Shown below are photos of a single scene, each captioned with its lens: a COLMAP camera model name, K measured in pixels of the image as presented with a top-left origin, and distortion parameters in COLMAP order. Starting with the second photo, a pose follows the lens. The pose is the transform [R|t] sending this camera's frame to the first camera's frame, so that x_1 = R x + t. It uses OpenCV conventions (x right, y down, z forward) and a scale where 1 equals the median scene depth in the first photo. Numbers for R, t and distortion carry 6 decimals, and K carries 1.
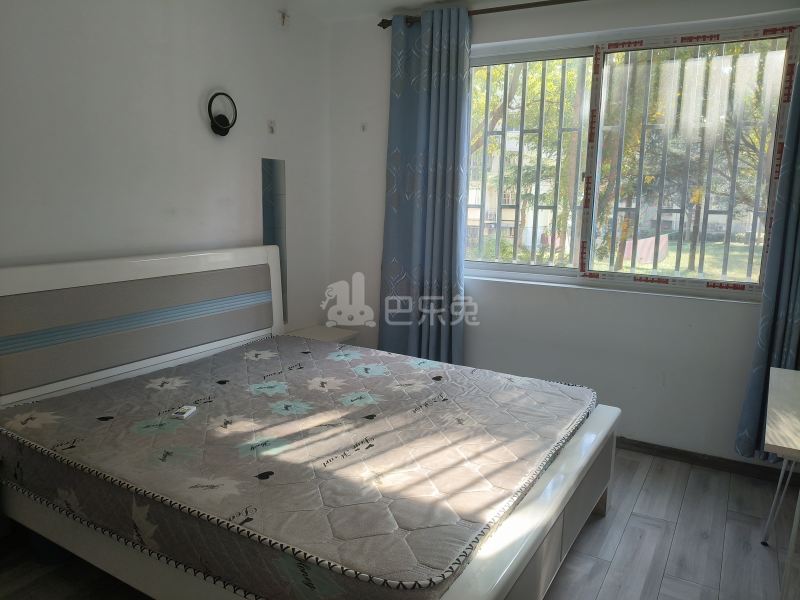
lens RADIAL K [[599.7, 0, 400.0], [0, 599.7, 300.0], [0, 0, 1]] dist [-0.048953, 0.001254]
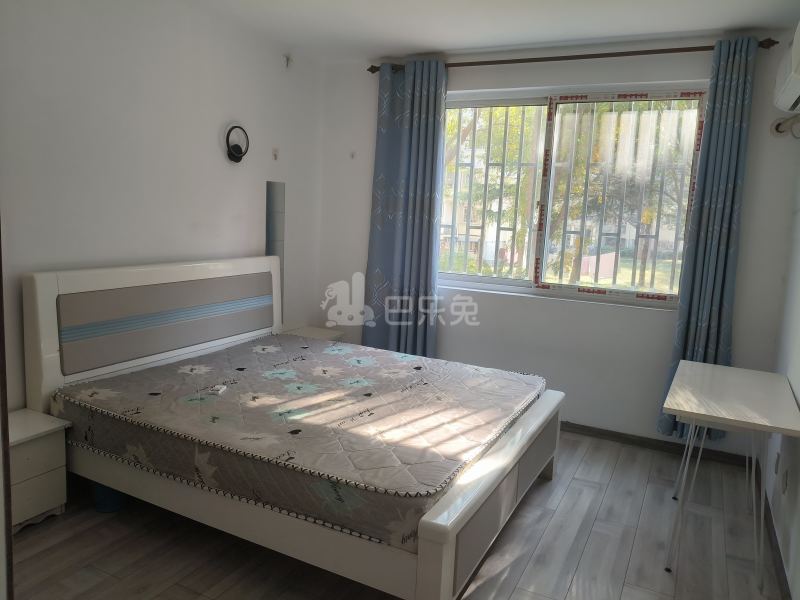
lens RADIAL K [[599.7, 0, 400.0], [0, 599.7, 300.0], [0, 0, 1]] dist [-0.048953, 0.001254]
pose [[0.997657, 0.016030, 0.066503, -0.057252], [-0.014752, 0.999698, -0.019671, 0.016555], [-0.066798, 0.018644, 0.997592, -0.218045]]
